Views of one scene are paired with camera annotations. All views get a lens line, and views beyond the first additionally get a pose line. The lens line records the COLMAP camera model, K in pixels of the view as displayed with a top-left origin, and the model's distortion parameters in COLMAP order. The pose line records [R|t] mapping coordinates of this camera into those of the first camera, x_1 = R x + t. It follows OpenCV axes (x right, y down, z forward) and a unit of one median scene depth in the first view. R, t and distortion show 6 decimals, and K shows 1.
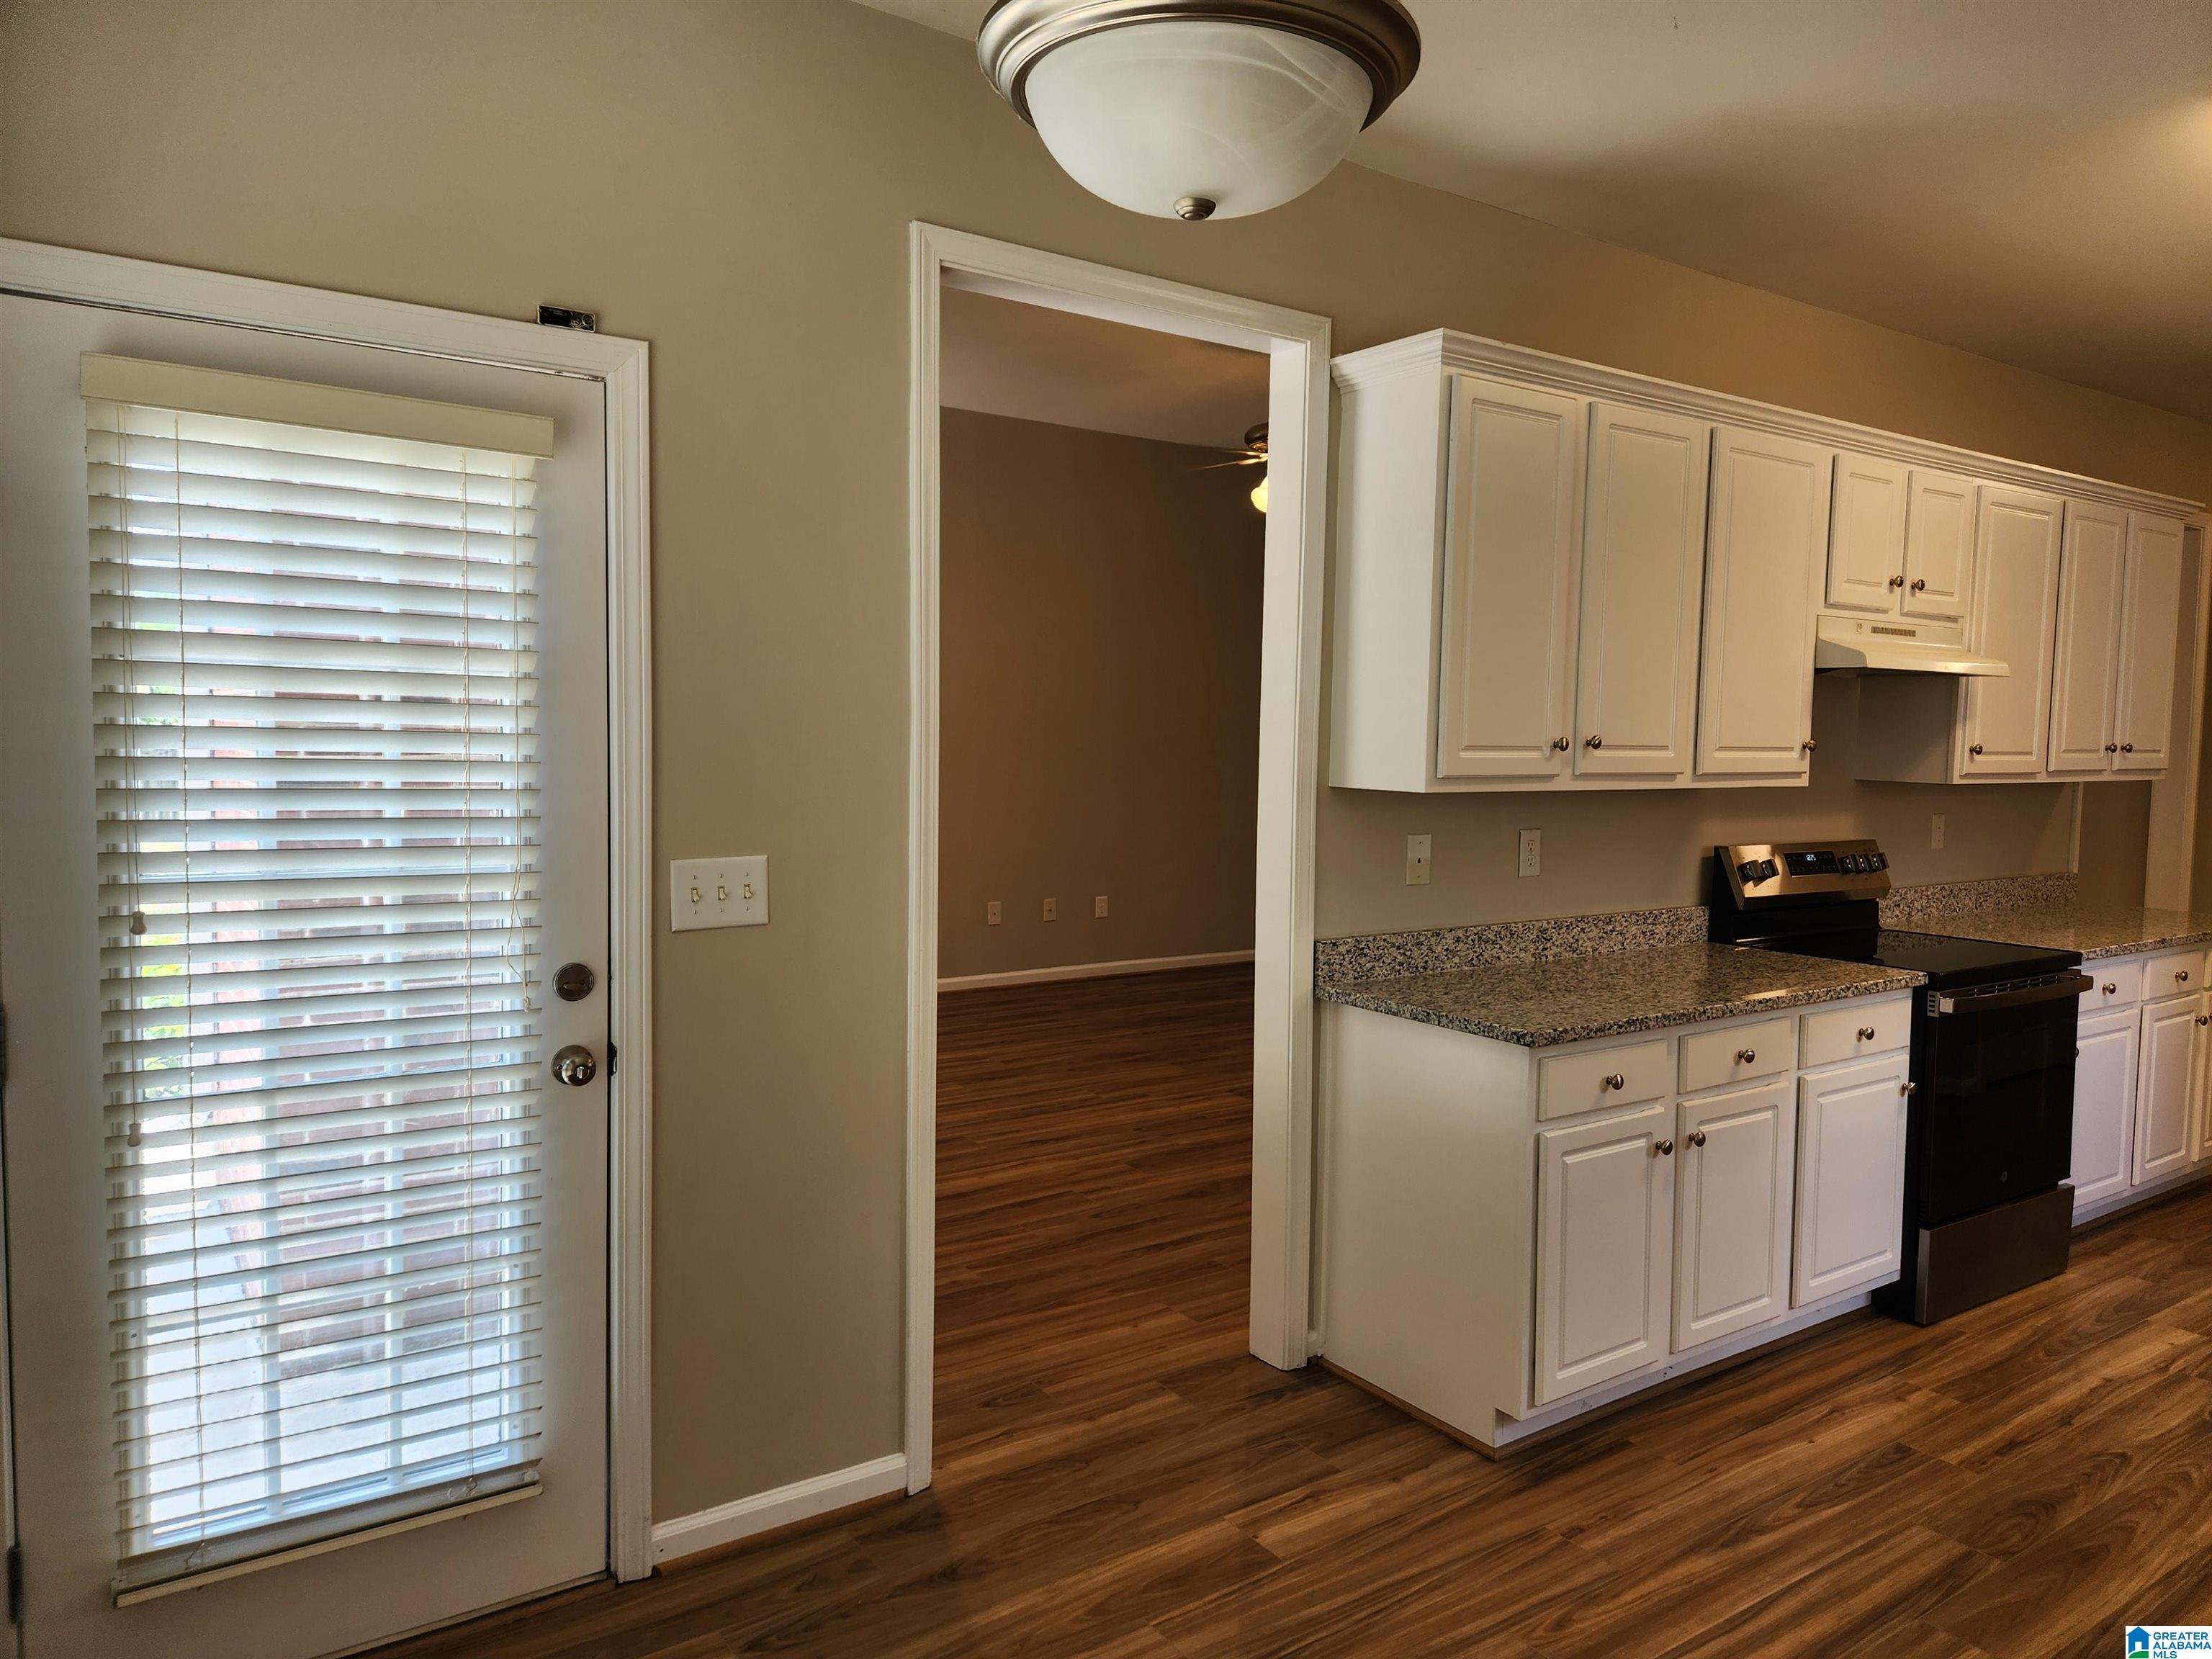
lens RADIAL K [[1485.3, 0, 1146.3], [0, 1485.3, 816.8], [0, 0, 1]] dist [0.079627, -0.076269]
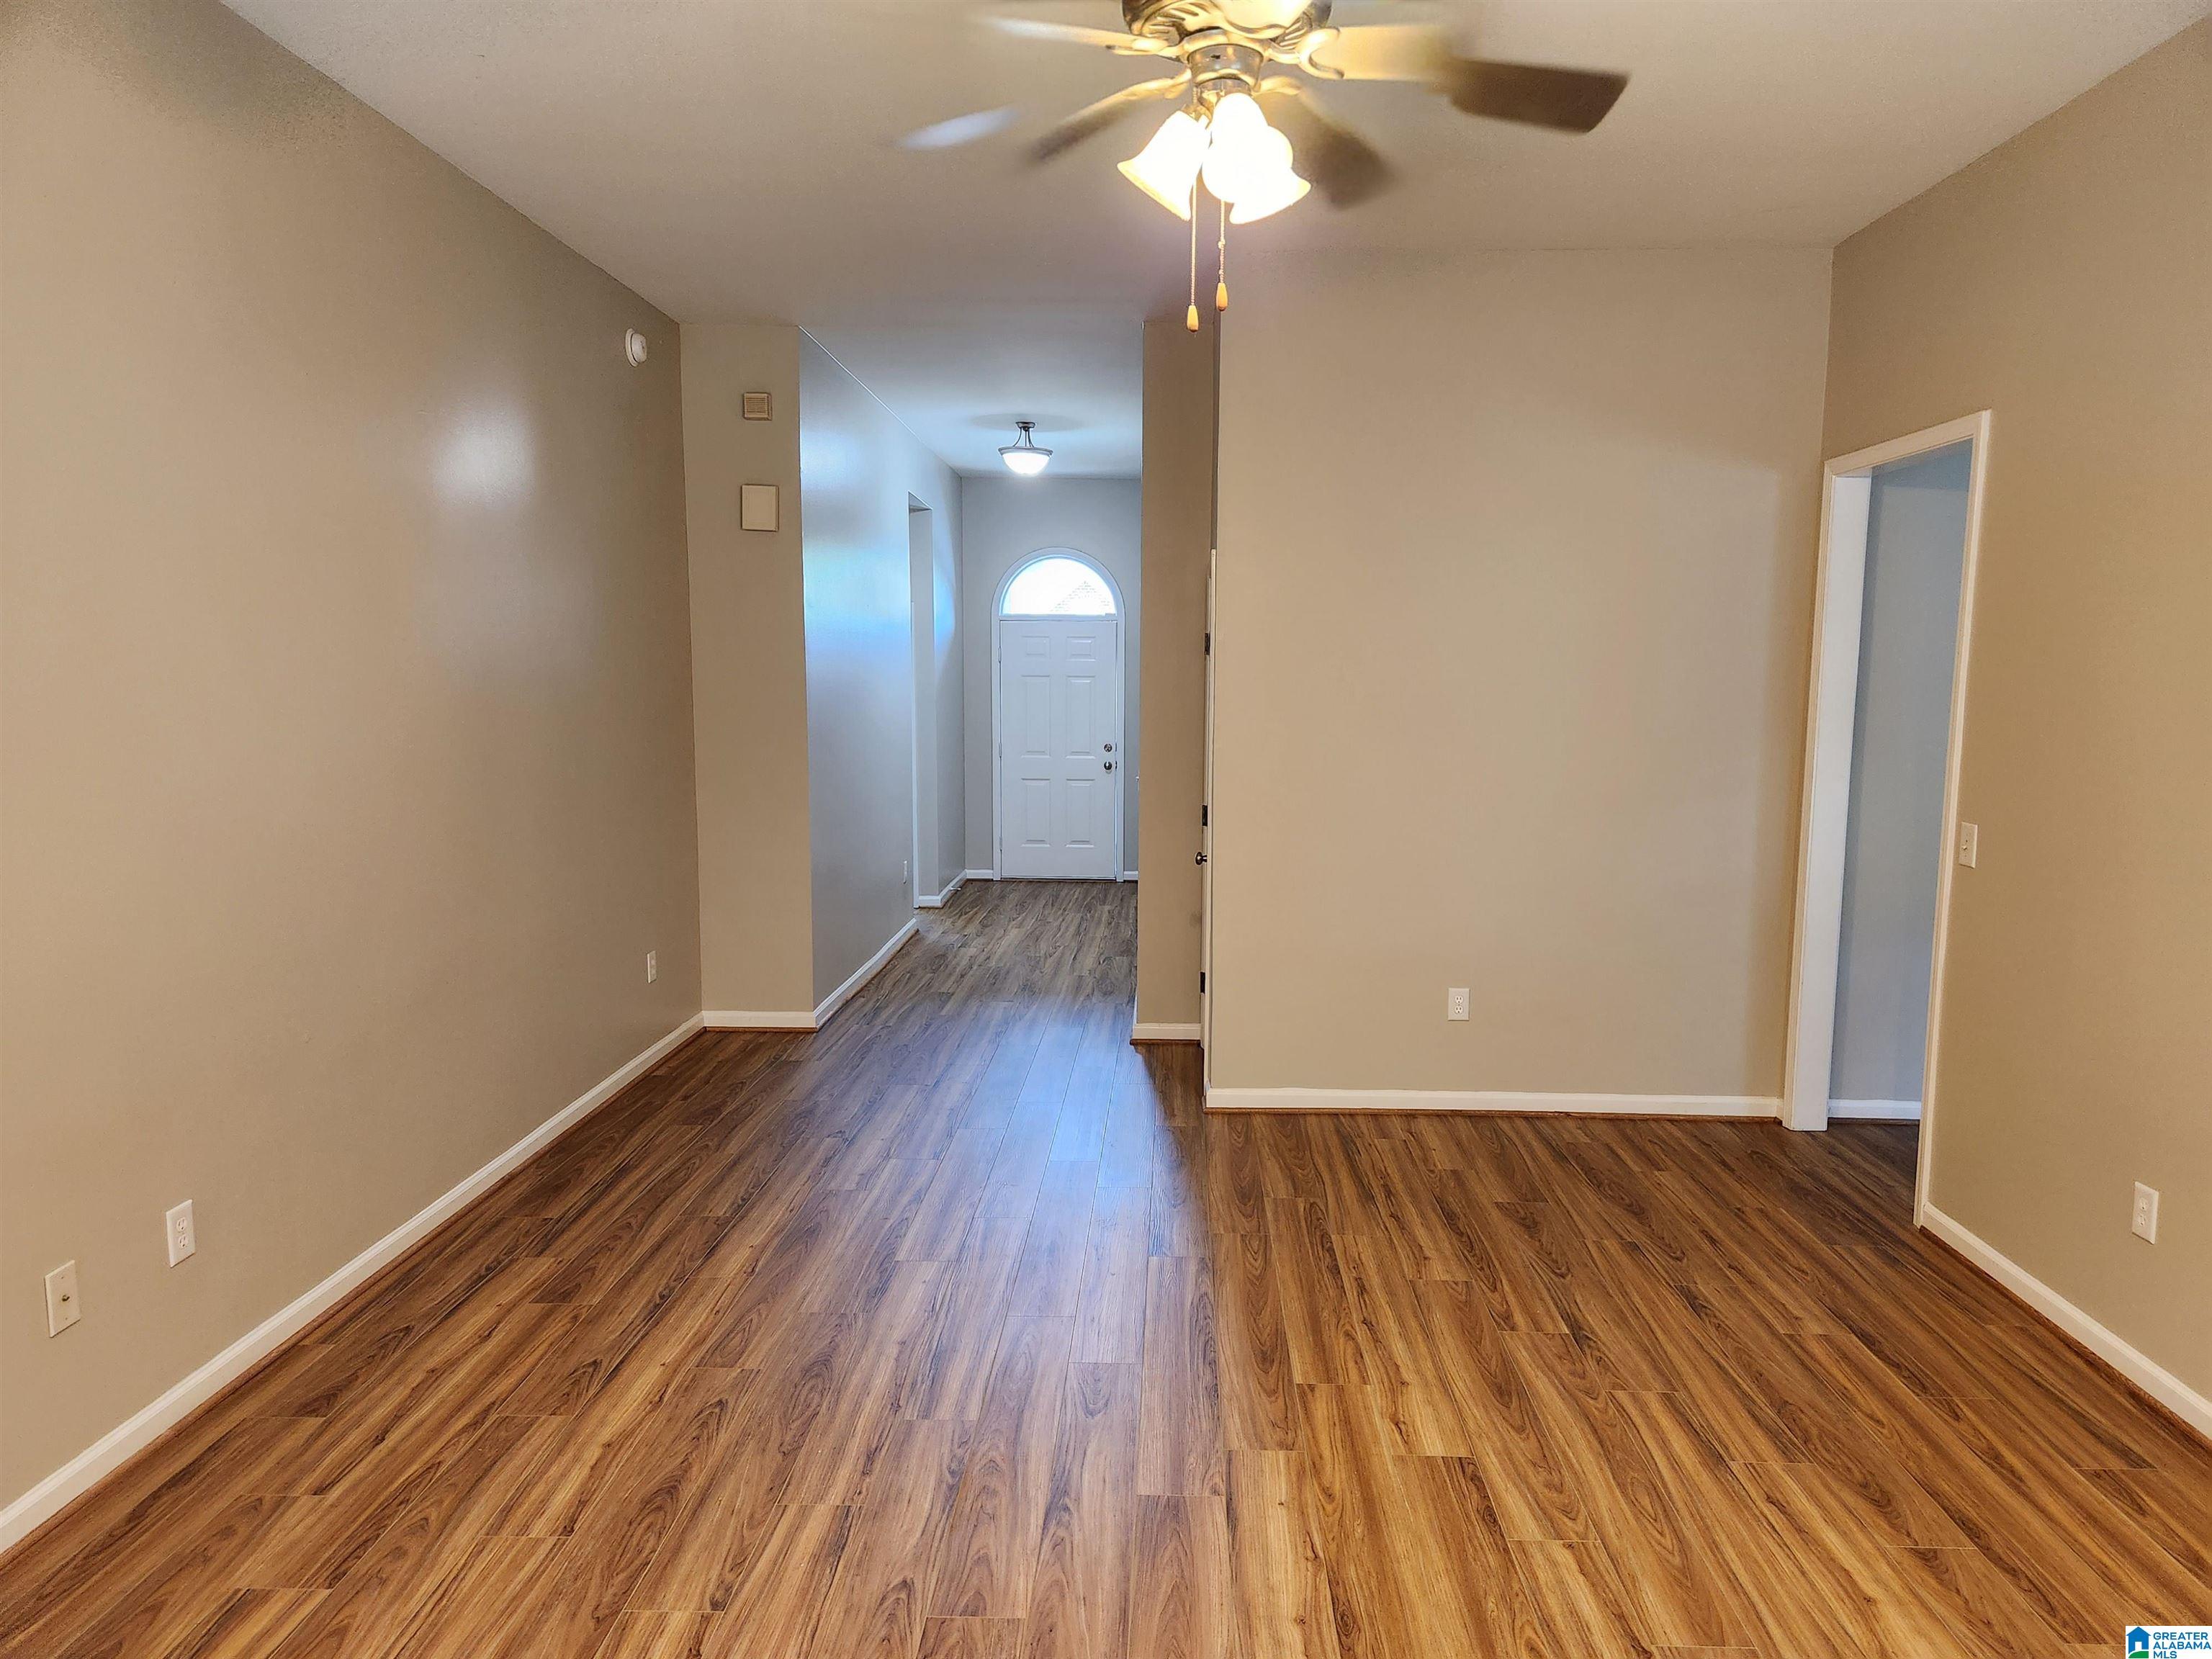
lens RADIAL K [[1485.3, 0, 1146.3], [0, 1485.3, 816.8], [0, 0, 1]] dist [0.079627, -0.076269]
pose [[0.595861, -0.096487, 0.797270, -0.267744], [0.056900, 0.995334, 0.077931, -0.090397], [-0.801069, -0.001071, 0.598571, 0.840192]]
